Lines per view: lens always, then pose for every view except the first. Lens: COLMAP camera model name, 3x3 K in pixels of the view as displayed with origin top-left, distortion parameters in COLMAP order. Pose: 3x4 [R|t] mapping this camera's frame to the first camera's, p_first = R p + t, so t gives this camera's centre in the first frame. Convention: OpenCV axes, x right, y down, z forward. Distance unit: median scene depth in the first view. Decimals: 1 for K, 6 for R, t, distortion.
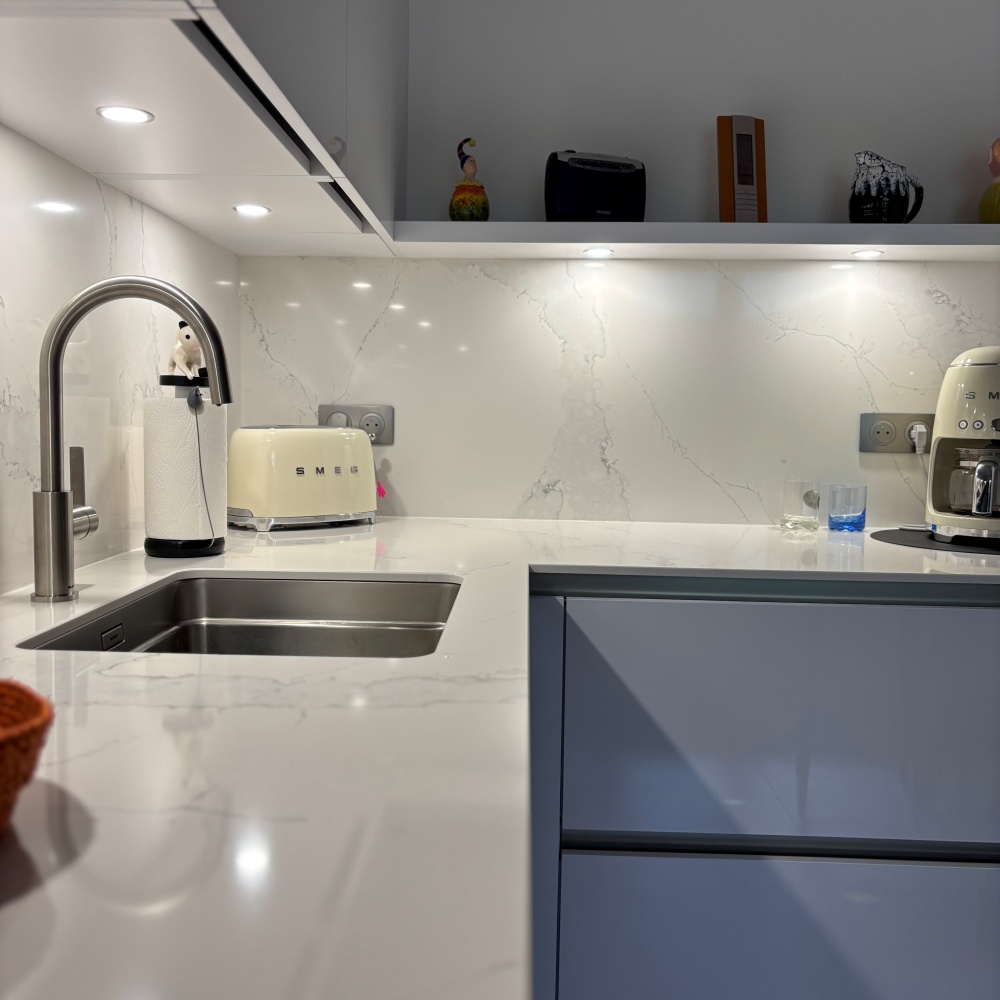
lens RADIAL K [[994.6, 0, 500.5], [0, 994.6, 506.4], [0, 0, 1]] dist [0.000572, 0.000000]
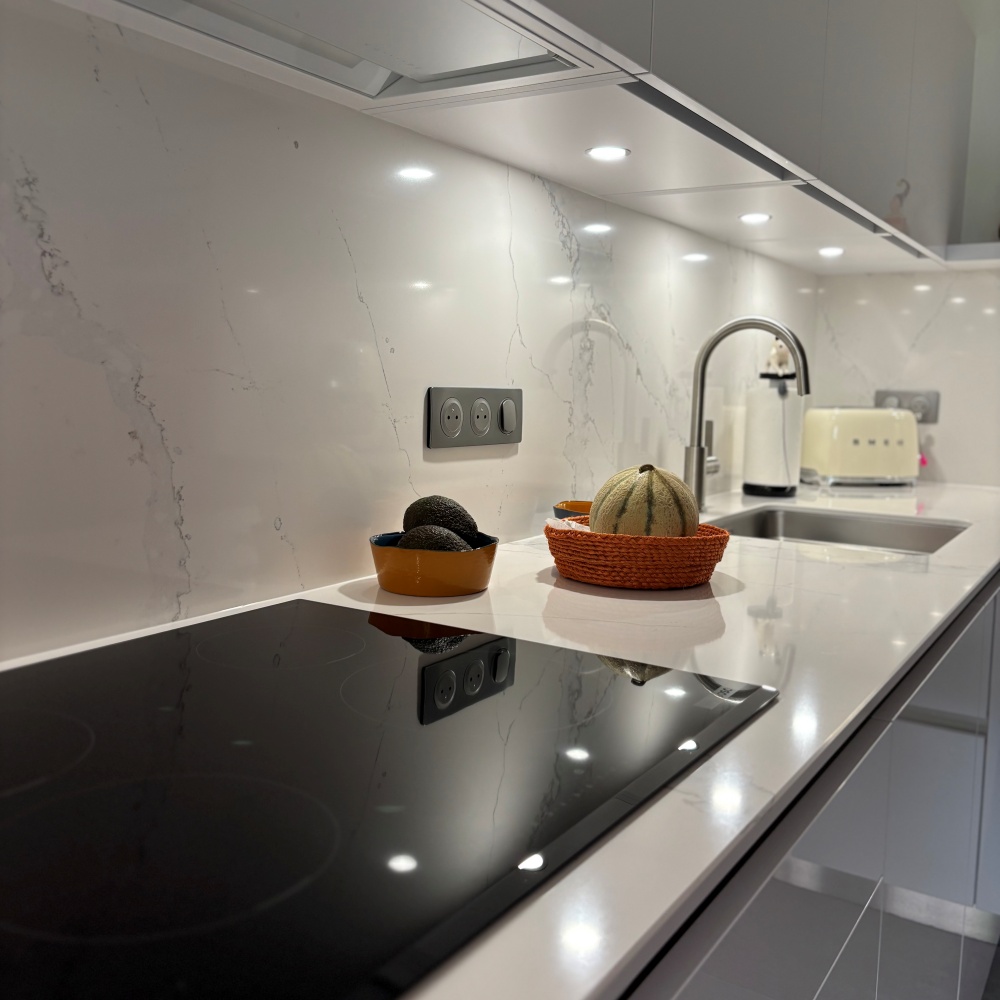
lens RADIAL K [[994.6, 0, 503.4], [0, 994.6, 488.1], [0, 0, 1]] dist [0.000572, 0.000000]
pose [[0.853047, 0.059643, -0.518414, 0.084942], [-0.055157, 0.998187, 0.024079, 0.019155], [0.518911, 0.008053, 0.854791, -0.360179]]
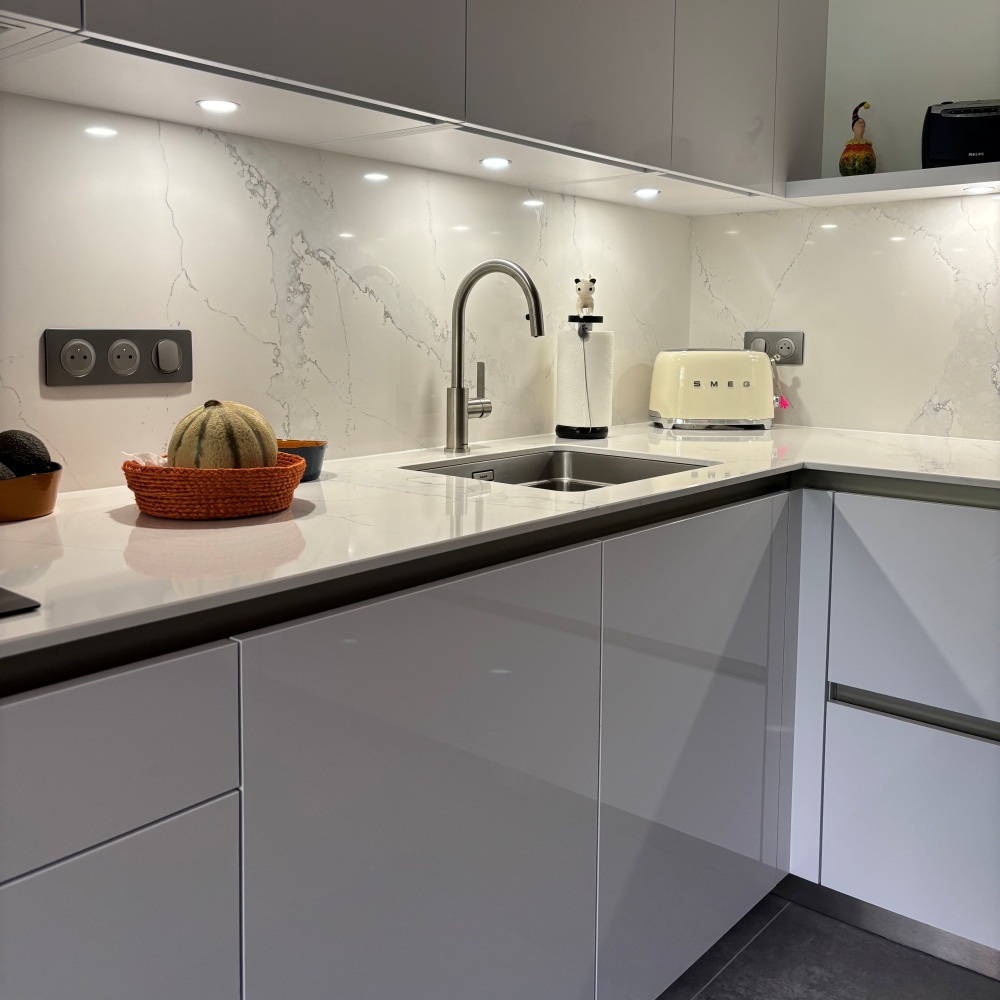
lens RADIAL K [[994.6, 0, 524.7], [0, 994.6, 412.7], [0, 0, 1]] dist [0.000572, 0.000000]
pose [[0.786639, 0.043835, -0.615855, 0.413408], [-0.052636, 0.998606, 0.003846, 0.008855], [0.615165, 0.029391, 0.787850, -0.157046]]
